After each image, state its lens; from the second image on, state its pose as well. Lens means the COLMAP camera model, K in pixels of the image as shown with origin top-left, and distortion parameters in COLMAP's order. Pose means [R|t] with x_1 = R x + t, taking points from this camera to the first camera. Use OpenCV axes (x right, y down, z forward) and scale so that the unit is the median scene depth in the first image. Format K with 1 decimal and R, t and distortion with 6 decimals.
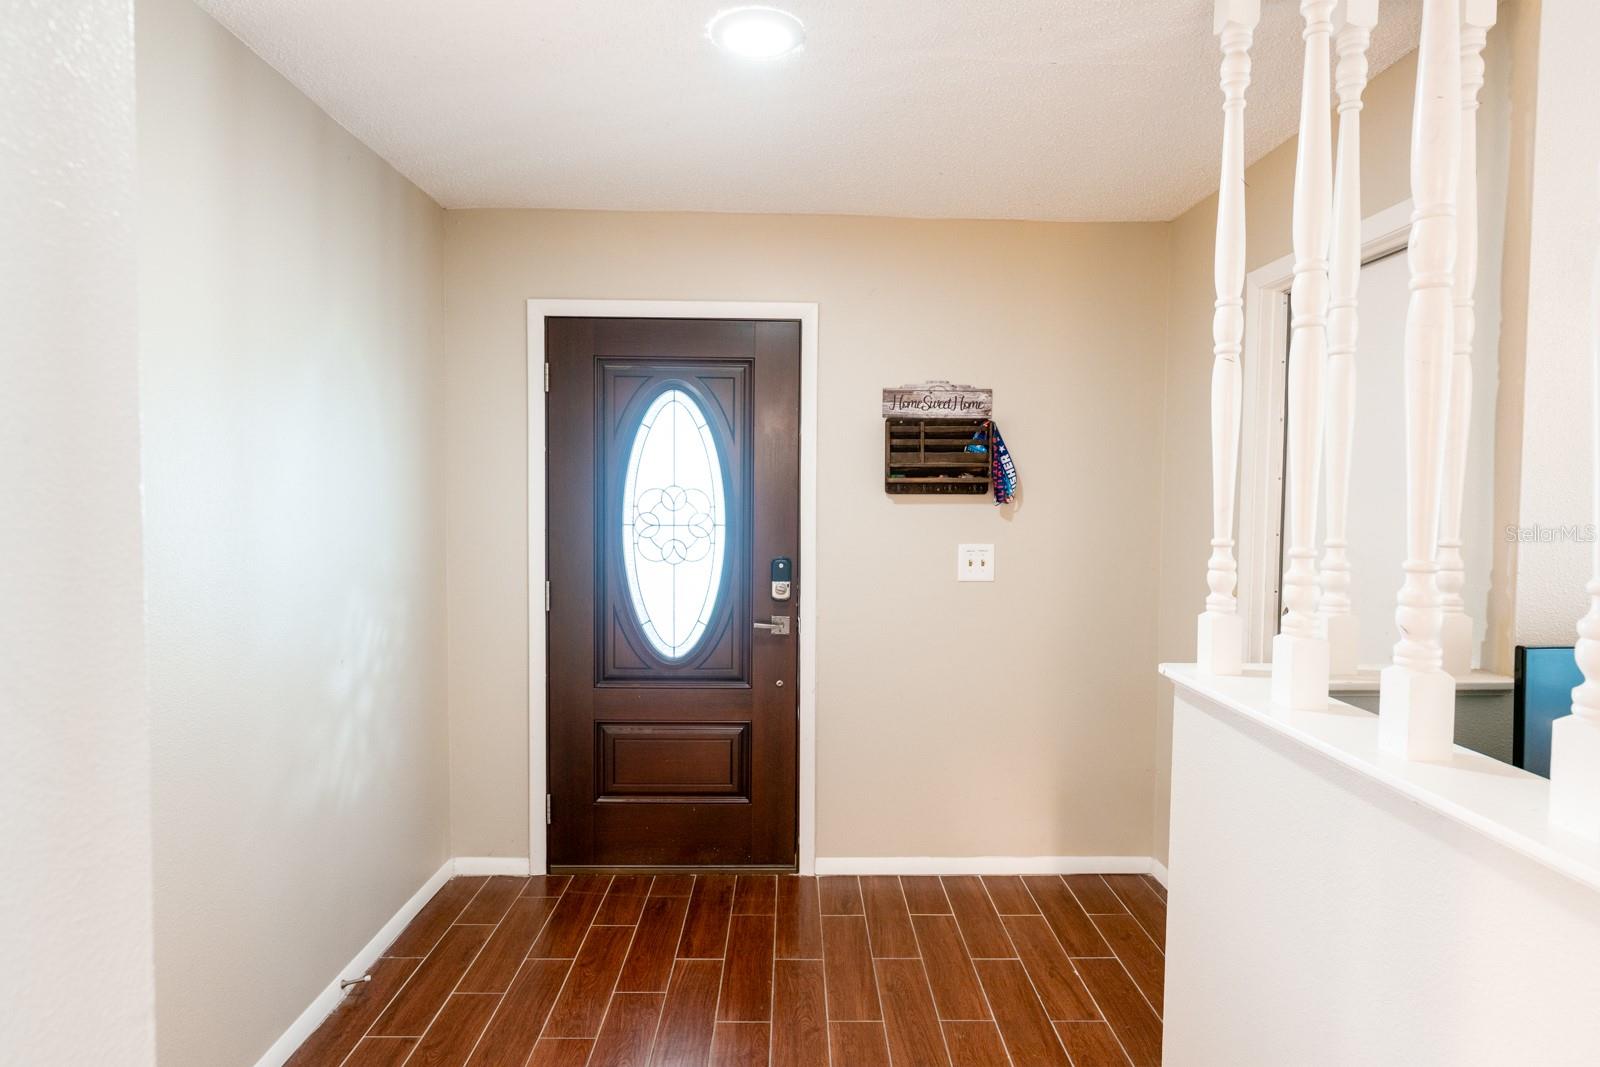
lens RADIAL K [[898.5, 0, 800.9], [0, 898.5, 542.3], [0, 0, 1]] dist [0.003833, 0.001170]
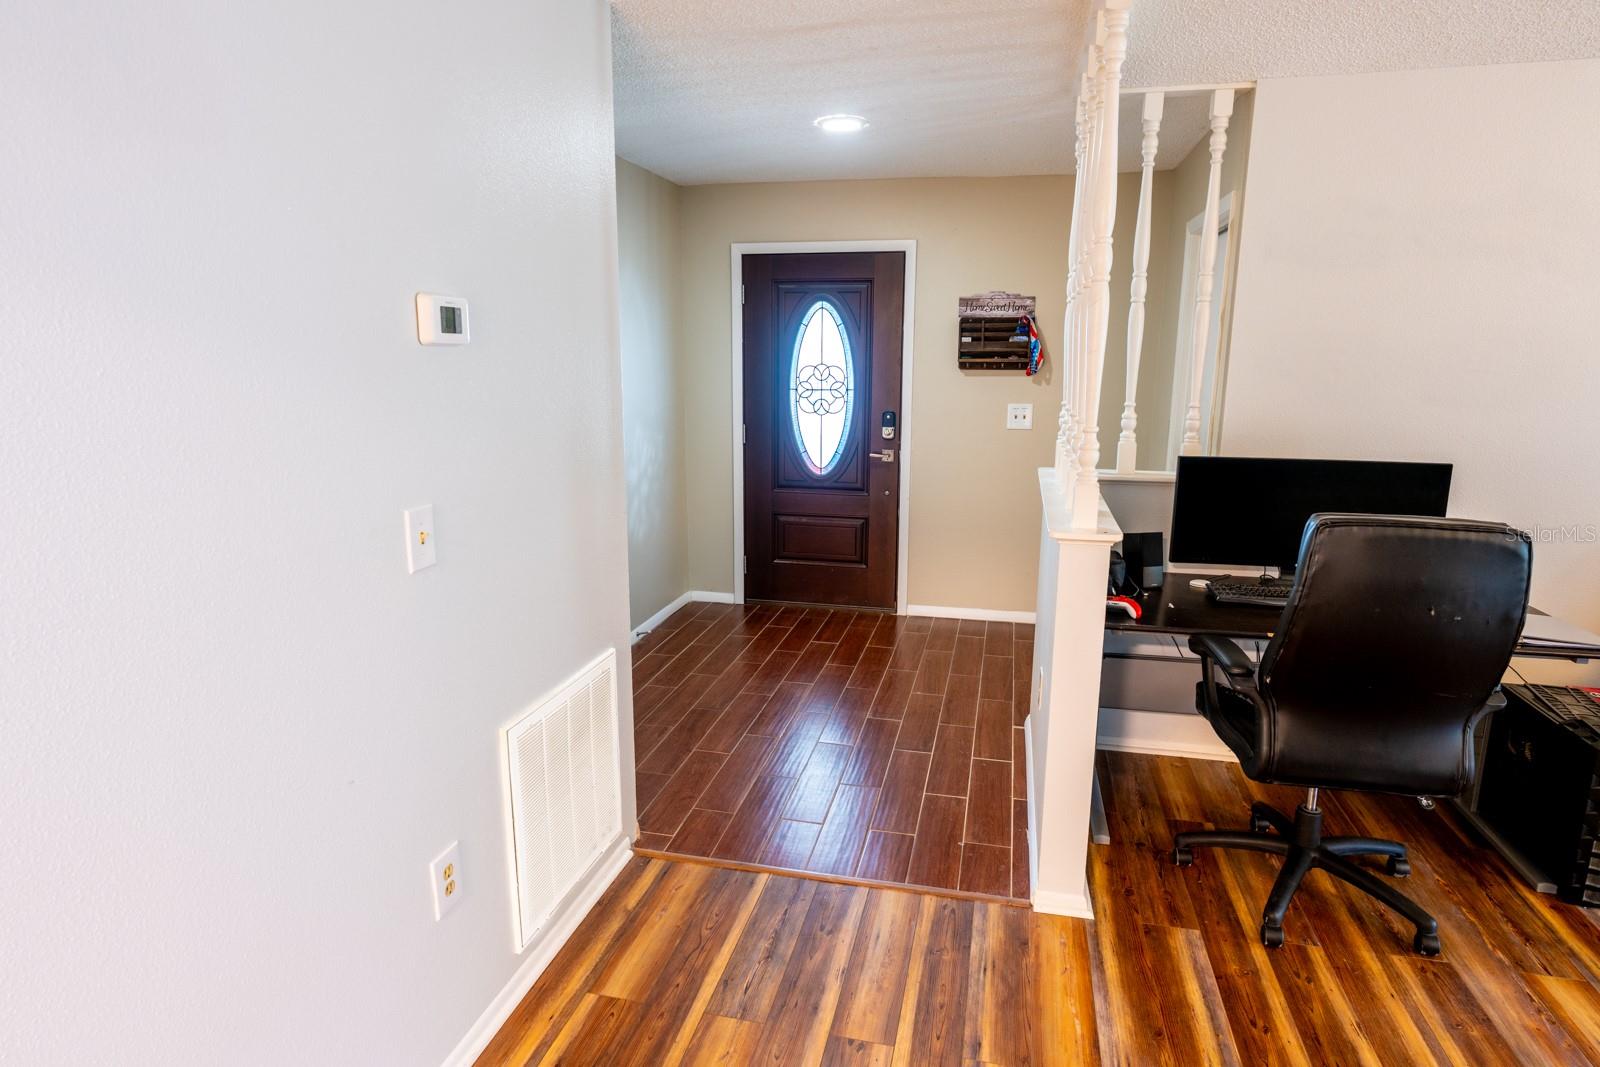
lens RADIAL K [[898.5, 0, 801.3], [0, 898.5, 541.2], [0, 0, 1]] dist [0.003833, 0.001170]
pose [[0.970710, 0.045996, -0.235811, 0.206130], [-0.008631, 0.987546, 0.157096, -0.004040], [0.240100, -0.150460, 0.959017, -0.547922]]
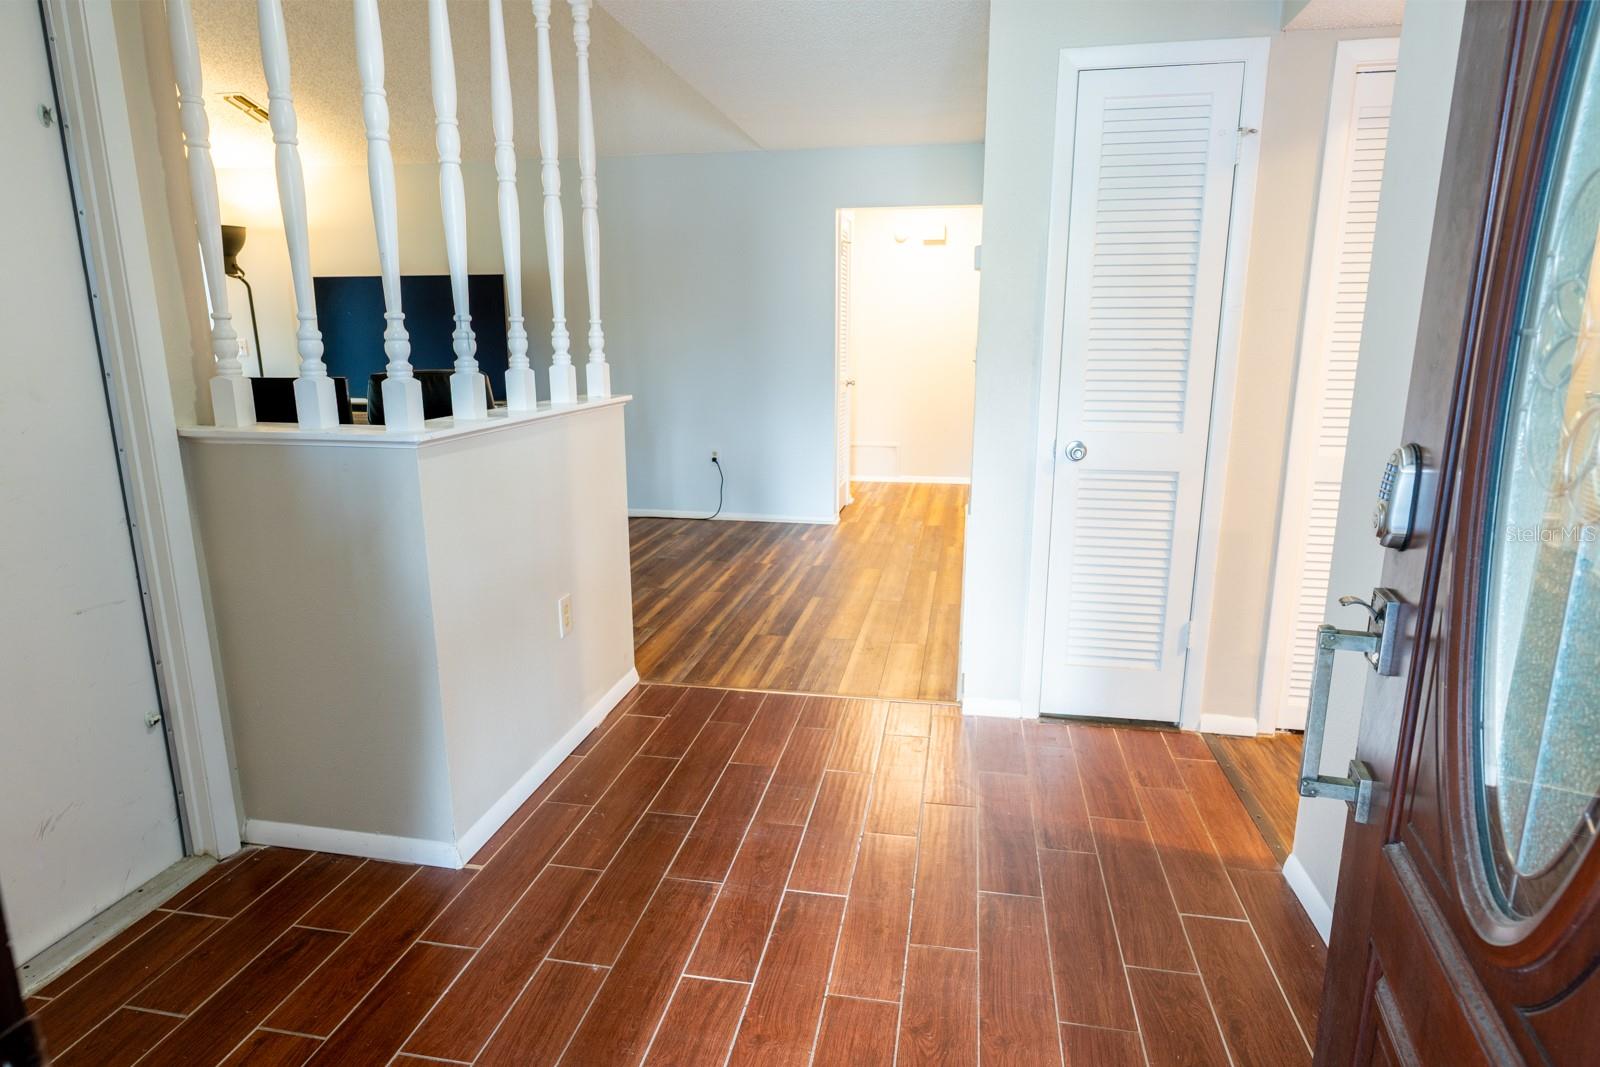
lens RADIAL K [[898.5, 0, 797.2], [0, 898.5, 529.3], [0, 0, 1]] dist [0.003833, 0.001170]
pose [[-0.980428, -0.043418, 0.192031, -0.191734], [0.009811, 0.963393, 0.267913, -0.028780], [-0.196634, 0.264553, -0.944112, 1.326809]]
